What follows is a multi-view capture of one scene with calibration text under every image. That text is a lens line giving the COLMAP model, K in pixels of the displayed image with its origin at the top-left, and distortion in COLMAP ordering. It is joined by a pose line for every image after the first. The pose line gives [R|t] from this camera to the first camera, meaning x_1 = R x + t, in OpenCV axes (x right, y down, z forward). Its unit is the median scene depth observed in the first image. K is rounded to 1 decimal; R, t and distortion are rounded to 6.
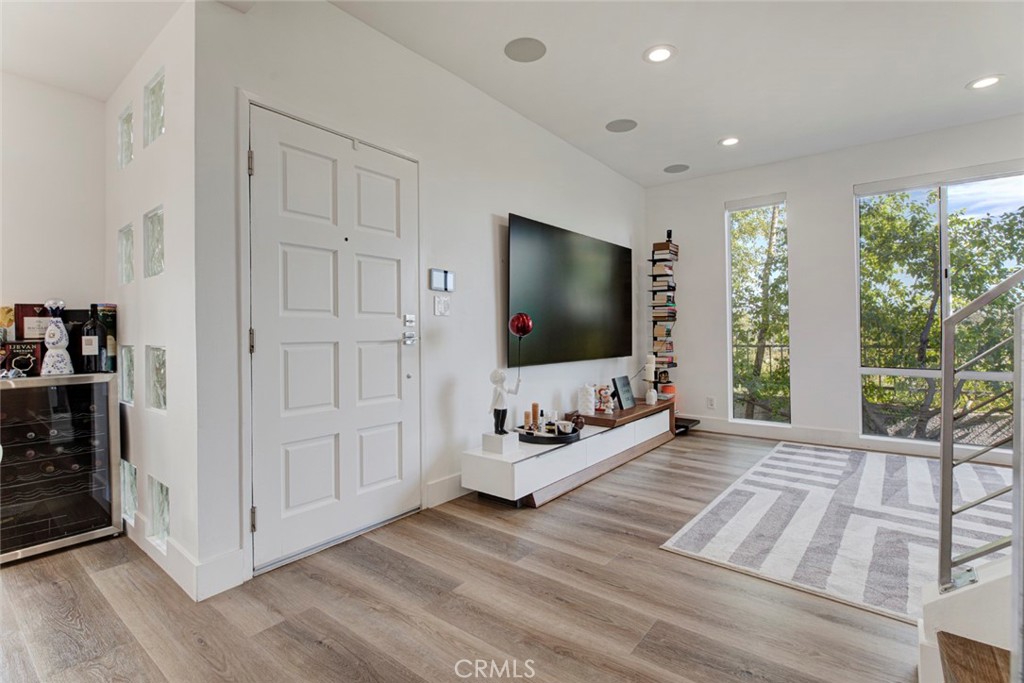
lens RADIAL K [[464.1, 0, 532.4], [0, 464.1, 333.0], [0, 0, 1]] dist [0.000288, 0.000081]
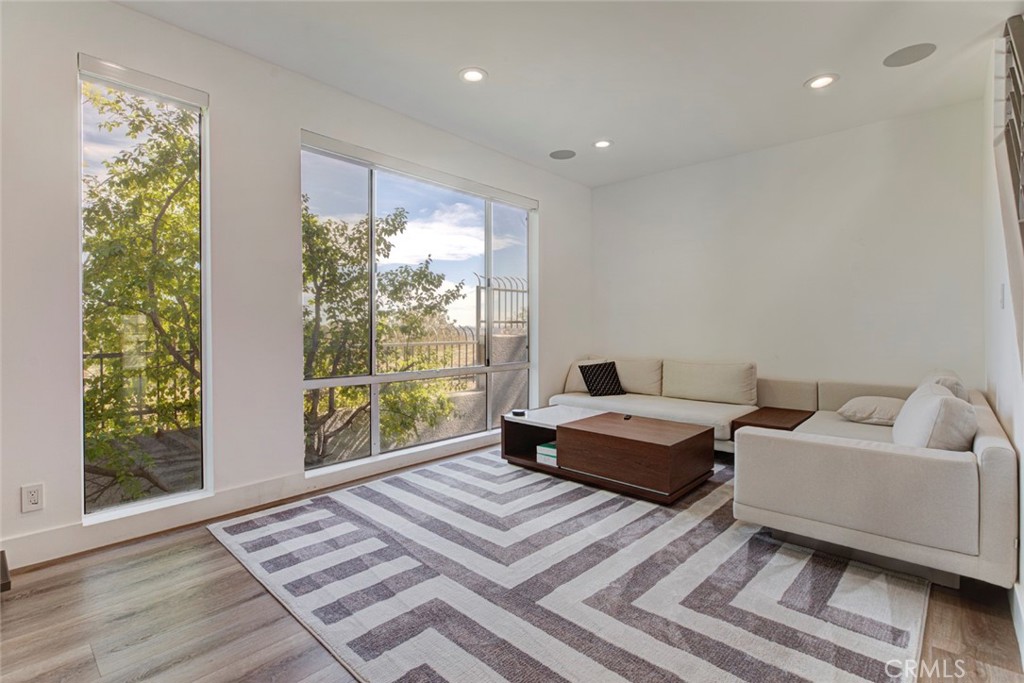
lens RADIAL K [[469.7, 0, 512.0], [0, 469.7, 333.0], [0, 0, 1]] dist [-0.002521, -0.000122]
pose [[0.100005, -0.005593, 0.994971, -0.001699], [-0.001236, 0.999983, 0.005745, -0.010662], [-0.994986, -0.001804, 0.099997, 0.891814]]
